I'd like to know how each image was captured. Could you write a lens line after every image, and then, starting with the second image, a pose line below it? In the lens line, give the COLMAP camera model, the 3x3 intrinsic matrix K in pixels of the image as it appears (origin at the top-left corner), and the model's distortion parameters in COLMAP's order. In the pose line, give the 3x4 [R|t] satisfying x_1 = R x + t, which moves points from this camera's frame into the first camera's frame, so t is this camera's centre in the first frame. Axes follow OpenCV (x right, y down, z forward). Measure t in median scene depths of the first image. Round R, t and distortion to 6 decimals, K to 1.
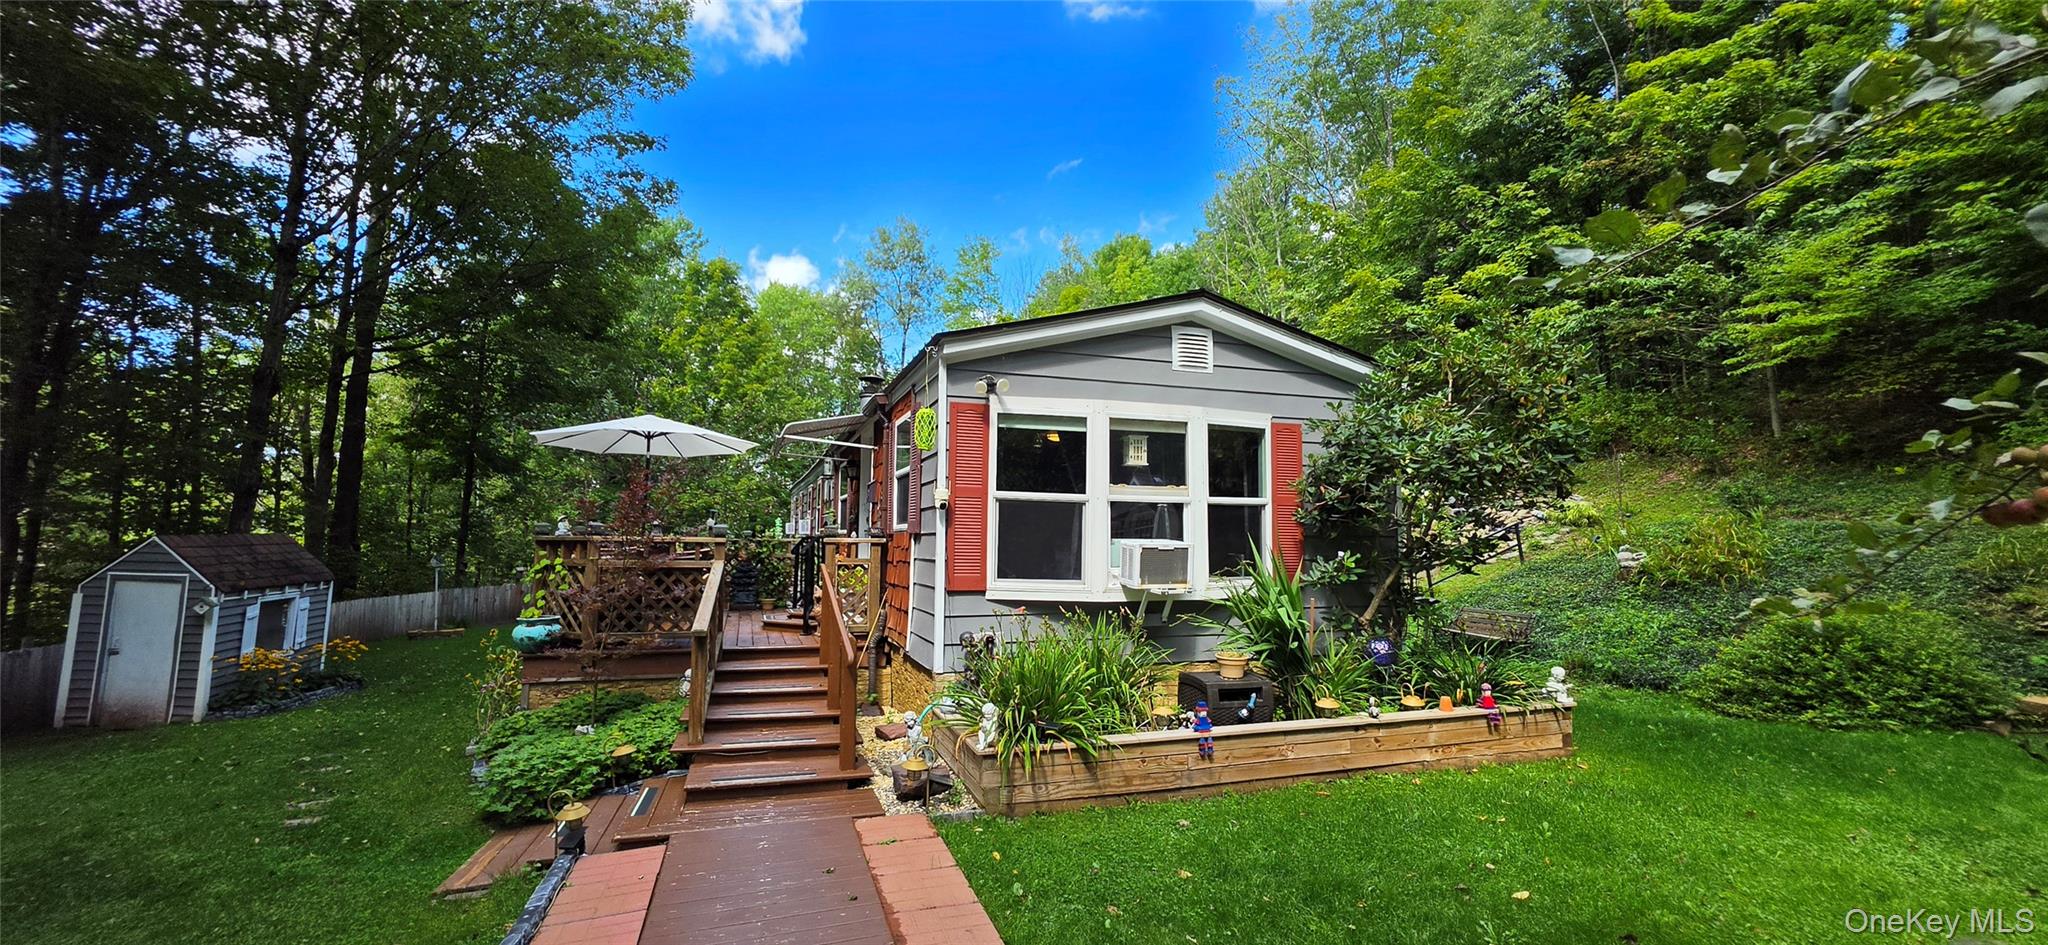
lens RADIAL K [[824.9, 0, 1016.4], [0, 824.9, 467.2], [0, 0, 1]] dist [-0.003255, 0.001288]
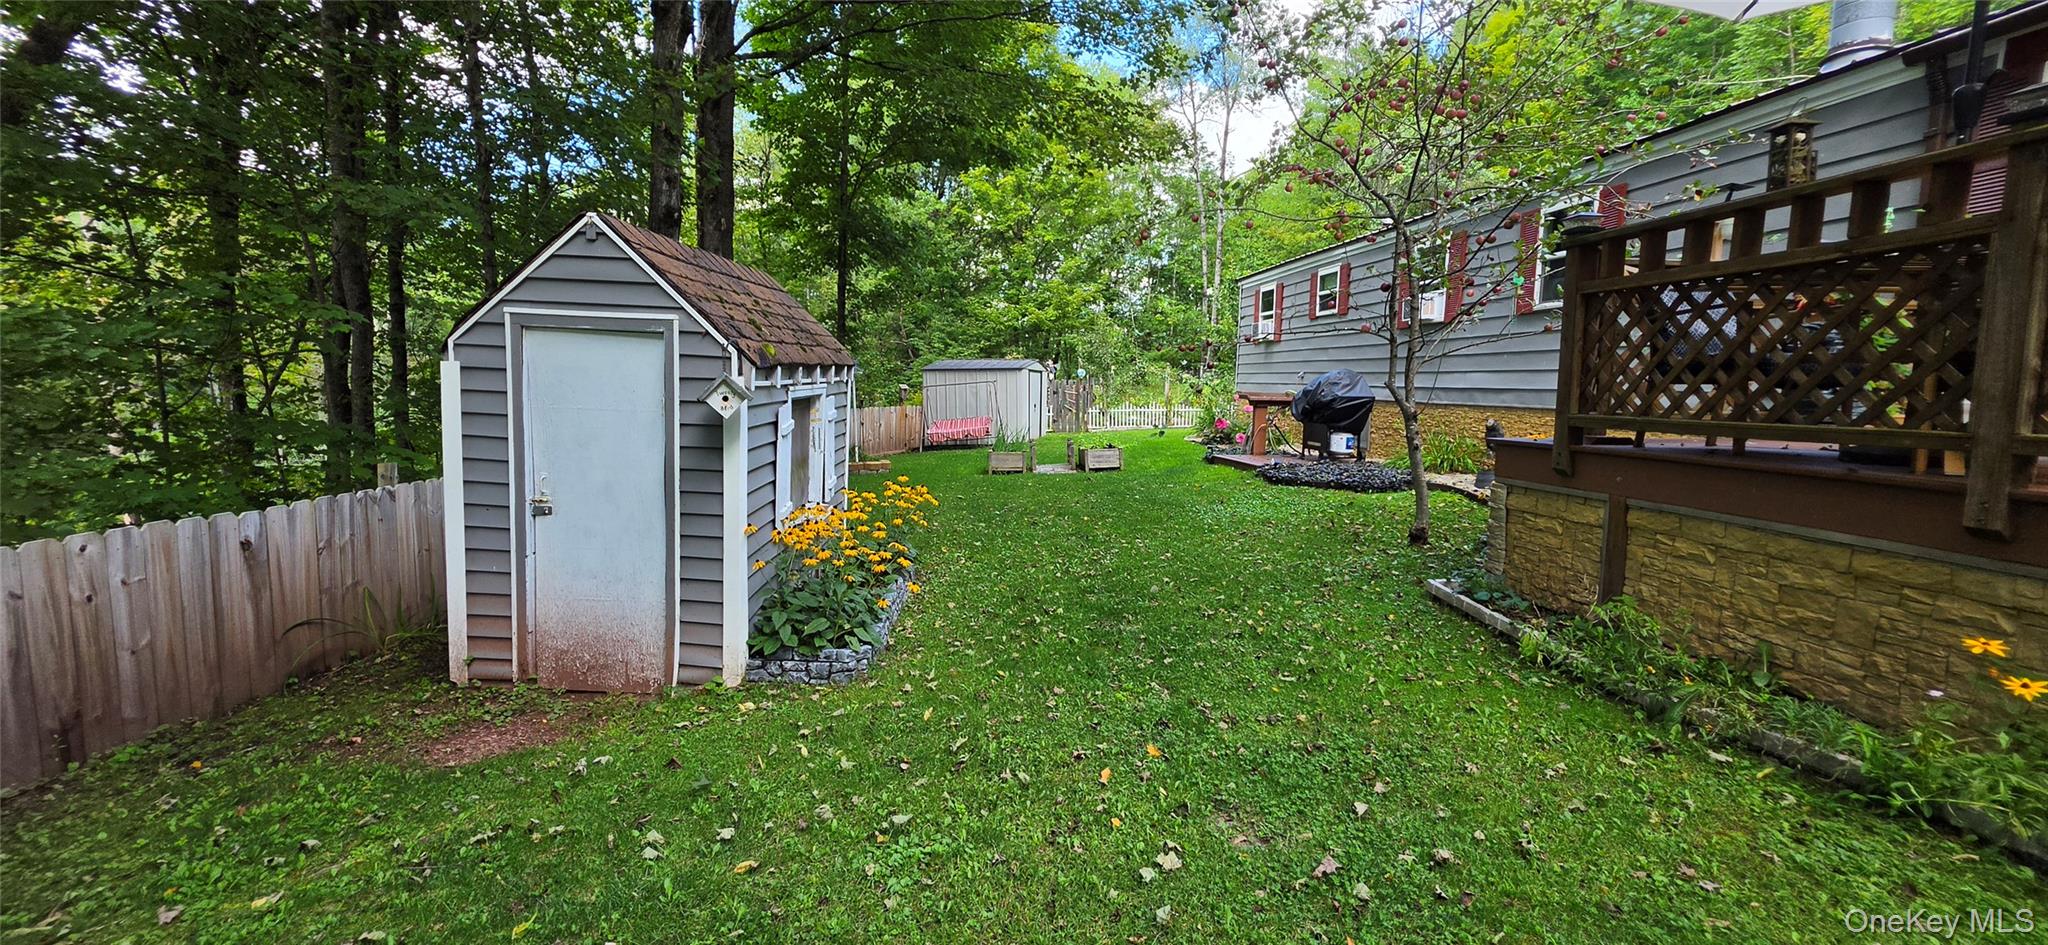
lens RADIAL K [[824.9, 0, 1020.7], [0, 824.9, 469.9], [0, 0, 1]] dist [-0.003255, 0.001288]
pose [[0.969824, 0.029076, -0.242066, -1.028042], [0.018666, 0.981094, 0.192631, 0.176005], [0.243091, -0.191336, 0.950945, 0.901256]]
